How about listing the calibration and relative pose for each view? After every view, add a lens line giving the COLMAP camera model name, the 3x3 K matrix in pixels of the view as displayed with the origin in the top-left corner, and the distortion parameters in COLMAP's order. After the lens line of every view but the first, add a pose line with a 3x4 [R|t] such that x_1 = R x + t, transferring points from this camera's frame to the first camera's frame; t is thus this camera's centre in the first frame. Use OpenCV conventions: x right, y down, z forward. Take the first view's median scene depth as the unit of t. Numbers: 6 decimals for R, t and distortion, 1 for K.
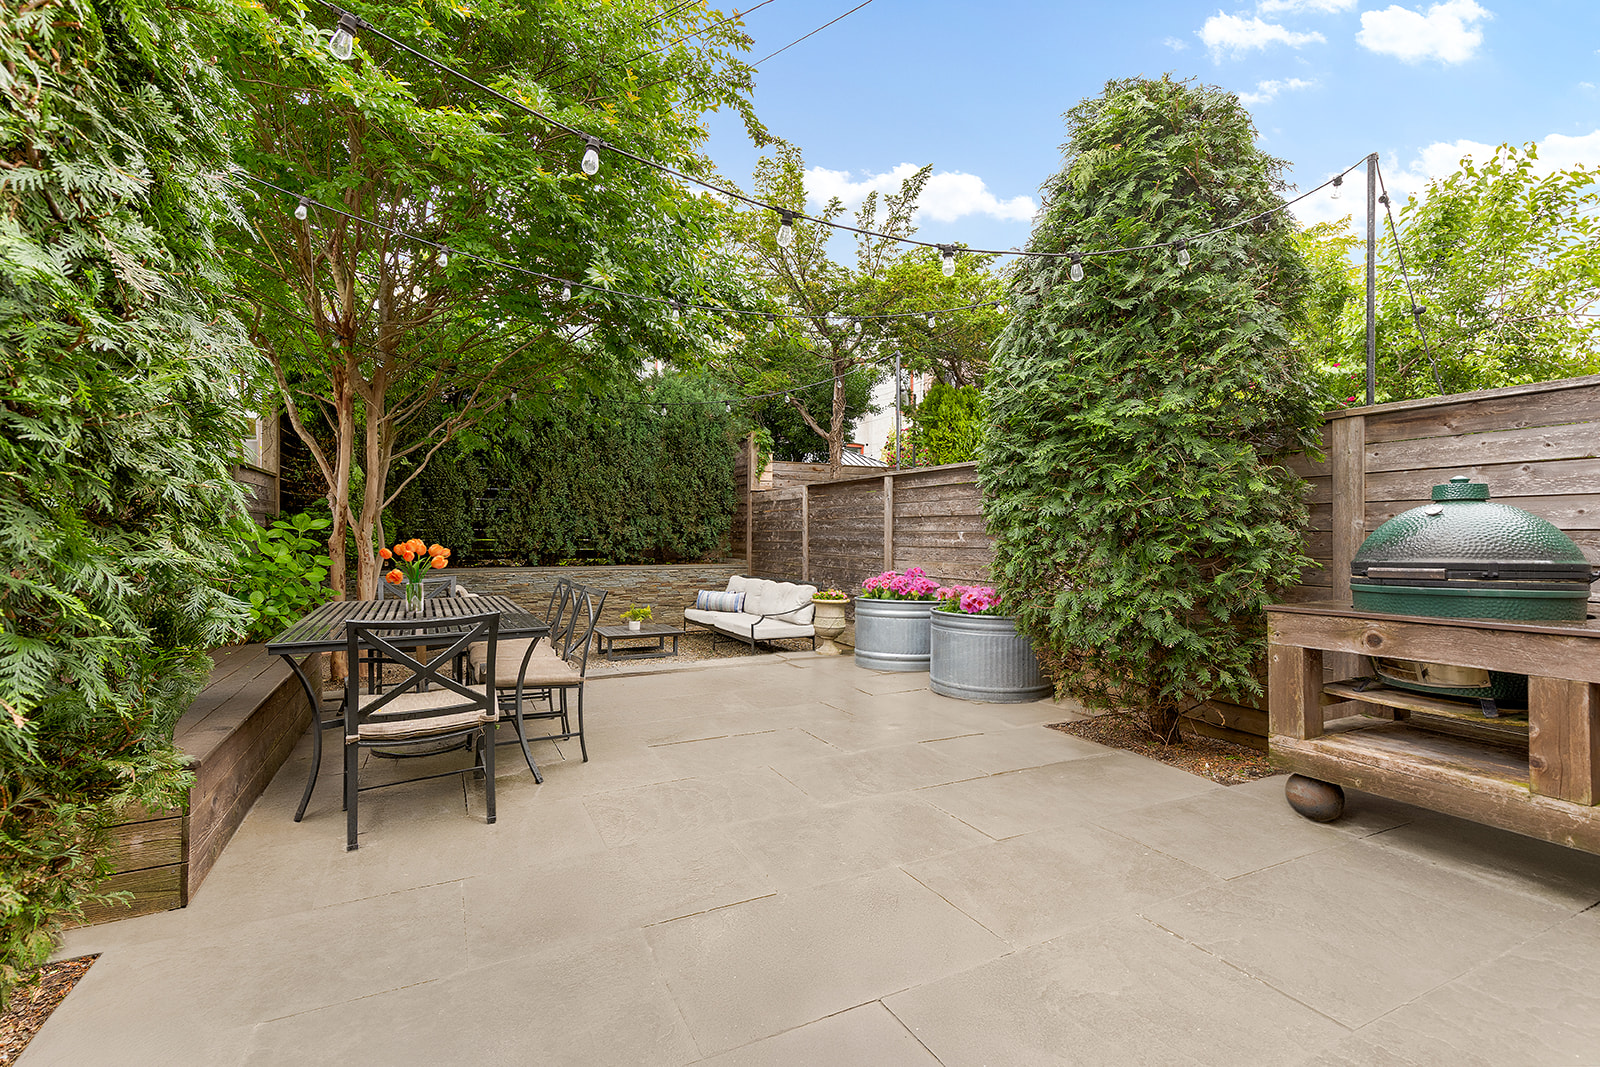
lens RADIAL K [[734.5, 0, 799.5], [0, 734.5, 534.9], [0, 0, 1]] dist [0.013160, -0.000742]
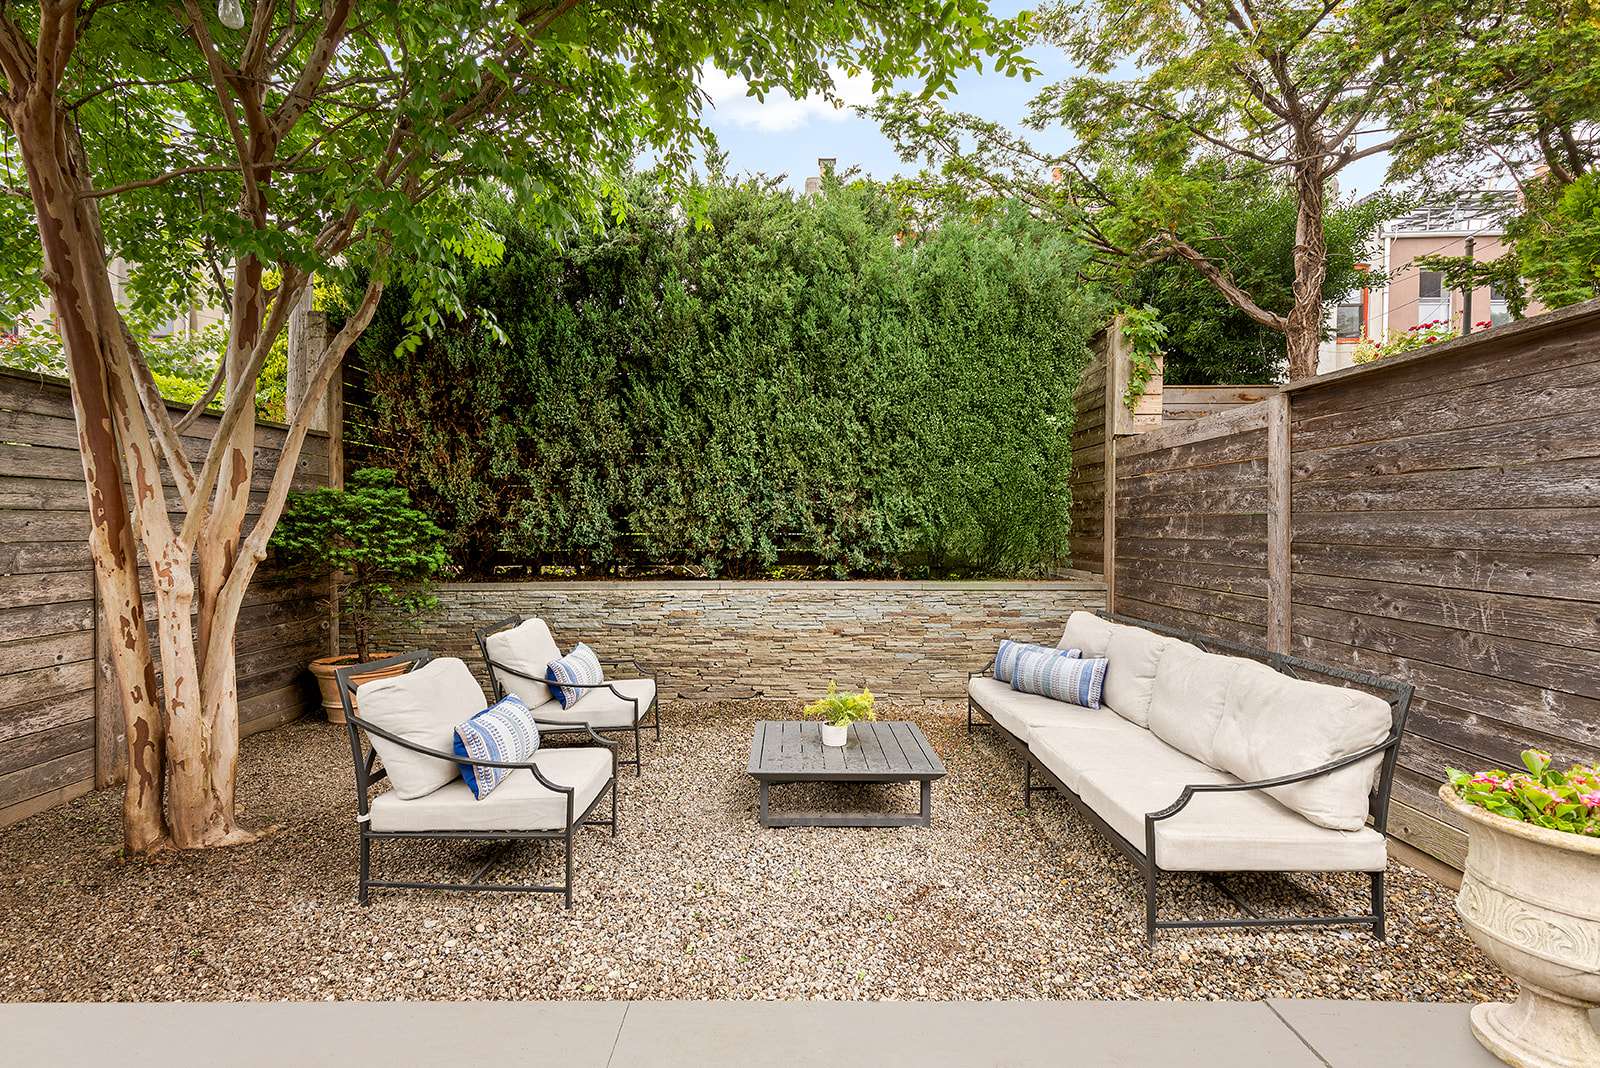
lens RADIAL K [[734.5, 0, 791.9], [0, 734.5, 532.4], [0, 0, 1]] dist [0.013160, -0.000742]
pose [[0.898151, 0.000291, -0.439686, -0.046568], [0.002527, 0.999980, 0.005822, 0.001878], [0.439679, -0.006340, 0.898133, 0.497571]]
